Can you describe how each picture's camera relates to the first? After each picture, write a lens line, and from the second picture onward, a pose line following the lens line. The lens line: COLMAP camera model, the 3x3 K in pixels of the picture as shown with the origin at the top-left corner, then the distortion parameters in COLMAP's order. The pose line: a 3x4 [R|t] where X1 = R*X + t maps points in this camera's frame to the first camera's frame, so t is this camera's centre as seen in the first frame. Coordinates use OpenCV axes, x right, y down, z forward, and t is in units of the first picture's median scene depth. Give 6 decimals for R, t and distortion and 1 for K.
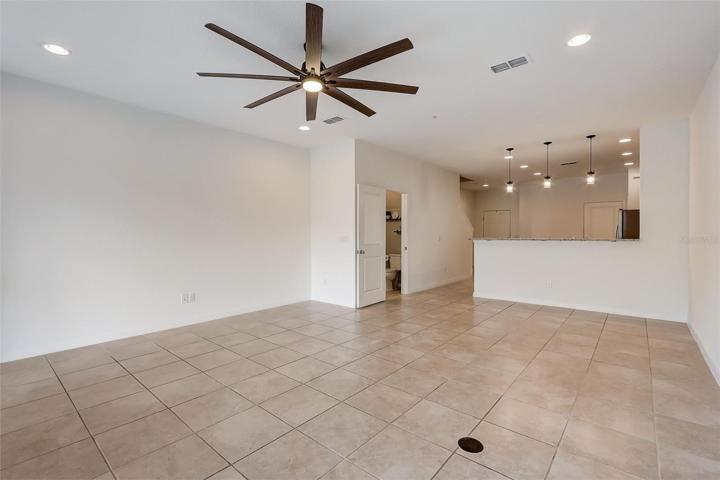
lens RADIAL K [[327.6, 0, 357.8], [0, 327.6, 238.3], [0, 0, 1]] dist [0.001653, 0.000553]
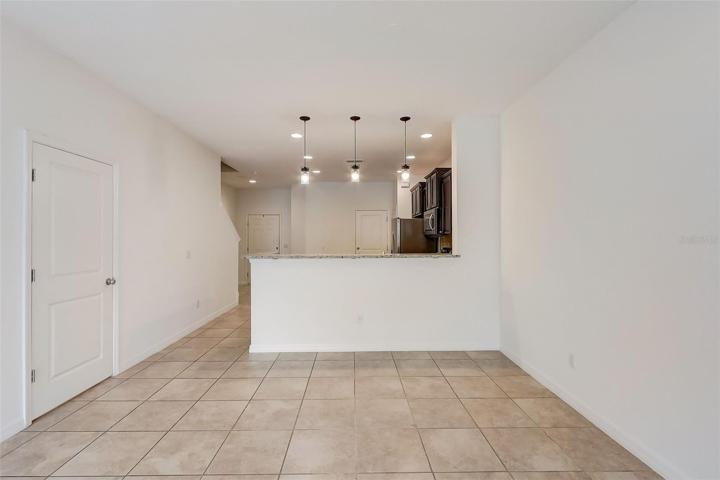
lens RADIAL K [[327.6, 0, 357.8], [0, 327.6, 238.3], [0, 0, 1]] dist [0.001653, 0.000553]
pose [[0.749584, -0.004552, 0.661893, 0.086007], [0.017483, 0.999764, -0.012923, -0.018149], [-0.661678, 0.021258, 0.749487, 0.345646]]
